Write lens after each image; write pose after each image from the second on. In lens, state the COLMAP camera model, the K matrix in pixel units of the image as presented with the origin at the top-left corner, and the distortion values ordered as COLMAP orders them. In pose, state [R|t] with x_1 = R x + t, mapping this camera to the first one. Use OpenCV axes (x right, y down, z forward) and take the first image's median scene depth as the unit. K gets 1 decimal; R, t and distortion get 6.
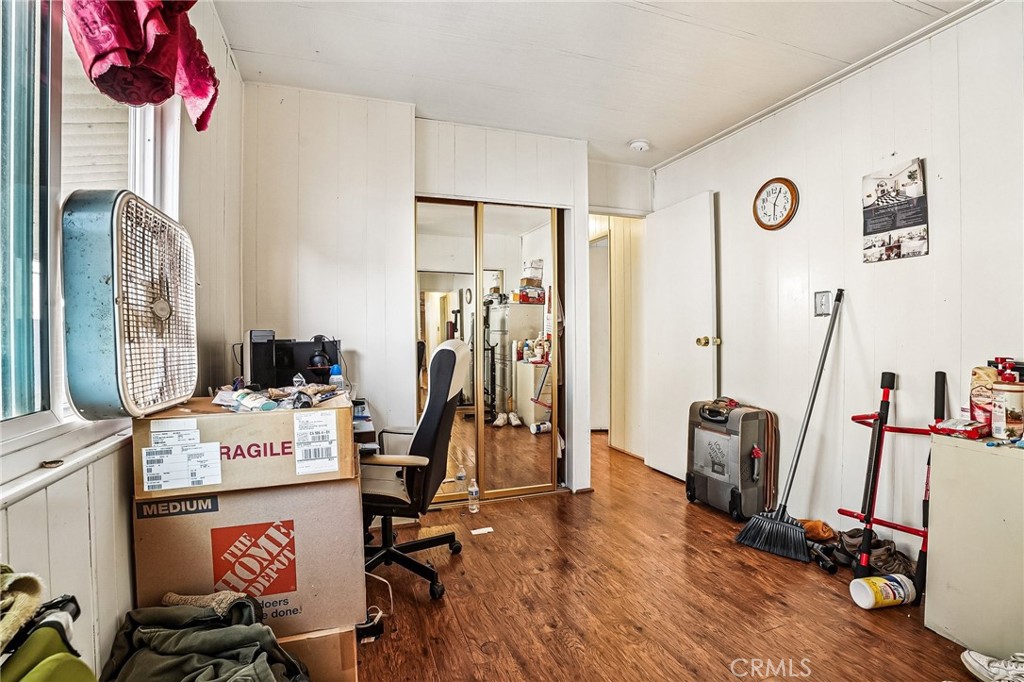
lens RADIAL K [[484.3, 0, 510.1], [0, 484.3, 332.8], [0, 0, 1]] dist [-0.053919, 0.020757]
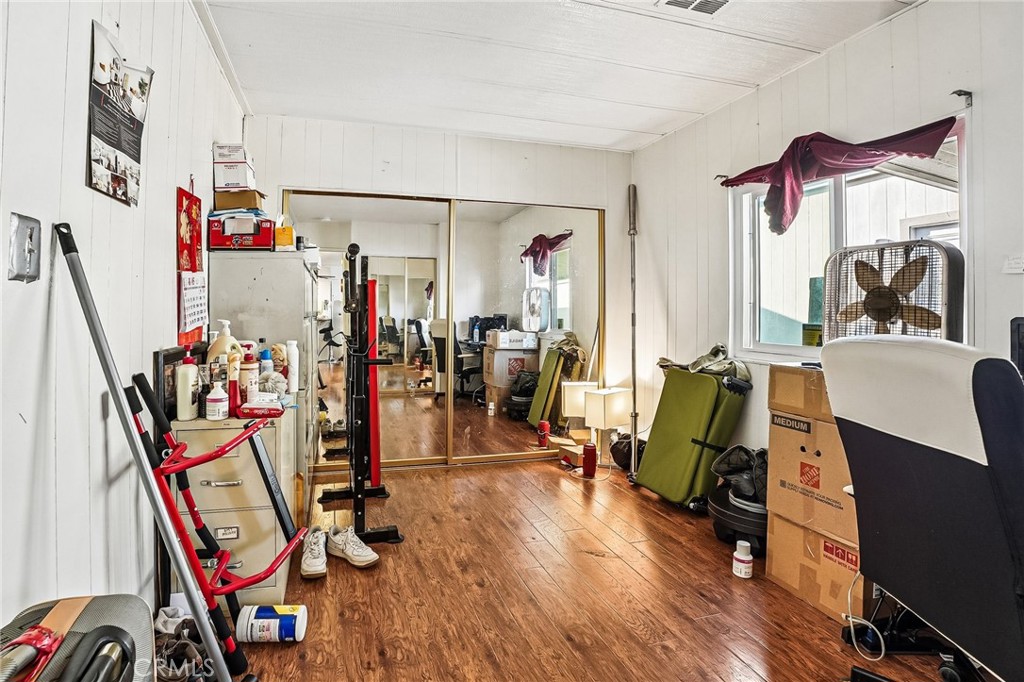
lens RADIAL K [[484.3, 0, 510.1], [0, 484.3, 332.8], [0, 0, 1]] dist [-0.053919, 0.020757]
pose [[-0.999934, 0.009600, 0.006294, 0.372535], [0.009650, 0.999922, 0.007925, 0.020248], [-0.006218, 0.007985, -0.999949, 1.899549]]
